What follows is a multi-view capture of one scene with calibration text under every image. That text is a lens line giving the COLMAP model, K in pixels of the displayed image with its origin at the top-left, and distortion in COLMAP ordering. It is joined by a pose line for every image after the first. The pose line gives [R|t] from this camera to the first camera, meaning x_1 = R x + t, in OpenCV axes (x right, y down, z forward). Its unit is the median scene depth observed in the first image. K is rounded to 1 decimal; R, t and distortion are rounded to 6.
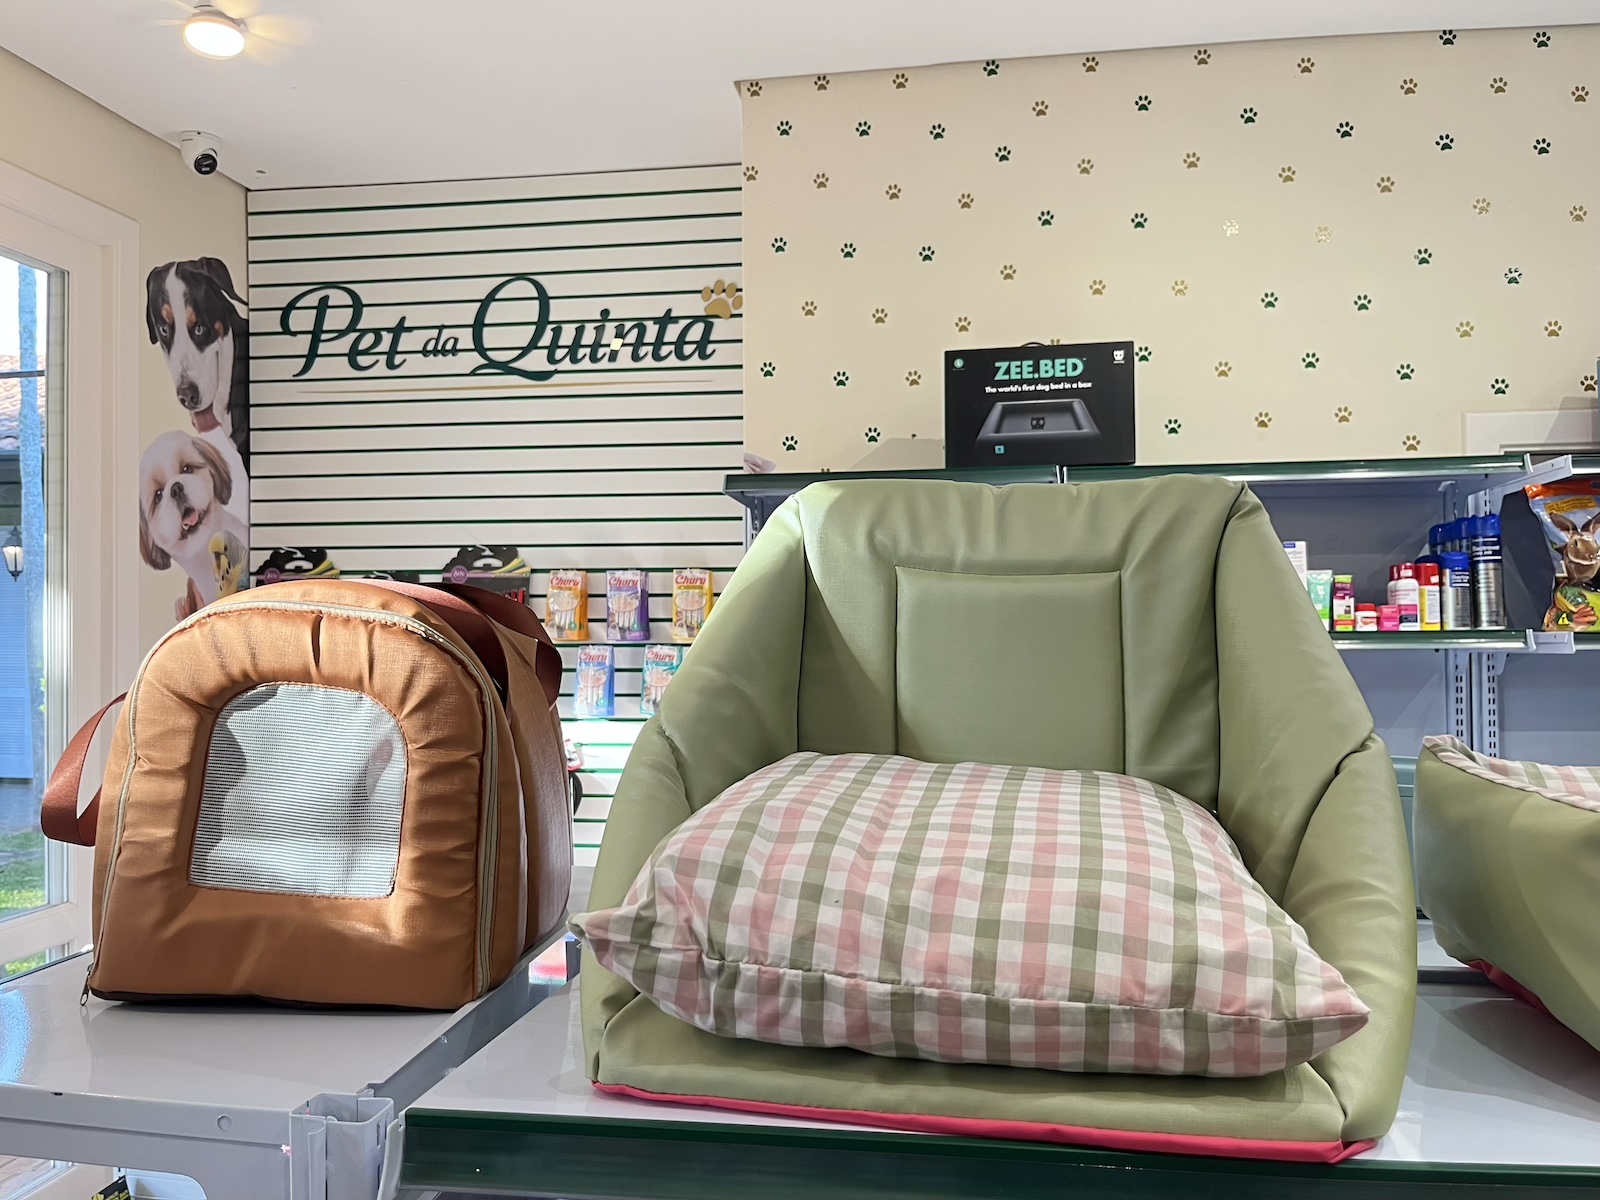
lens RADIAL K [[1230.9, 0, 801.8], [0, 1230.9, 614.8], [0, 0, 1]] dist [0.028858, -0.035564]
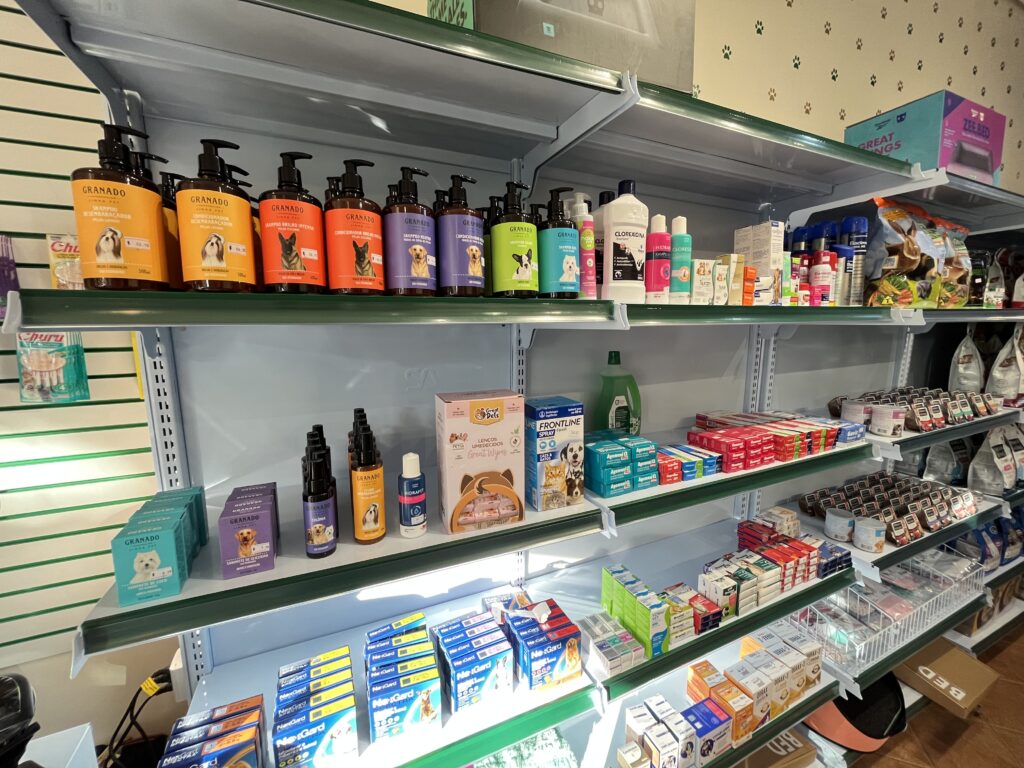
lens RADIAL K [[414.6, 0, 512.0], [0, 414.6, 384.0], [0, 0, 1]] dist [0.000637, 0.000136]
pose [[0.832522, -0.084456, 0.547516, 0.000871], [-0.008142, 0.986339, 0.164526, 0.021664], [-0.553932, -0.141429, 0.820462, 0.778621]]
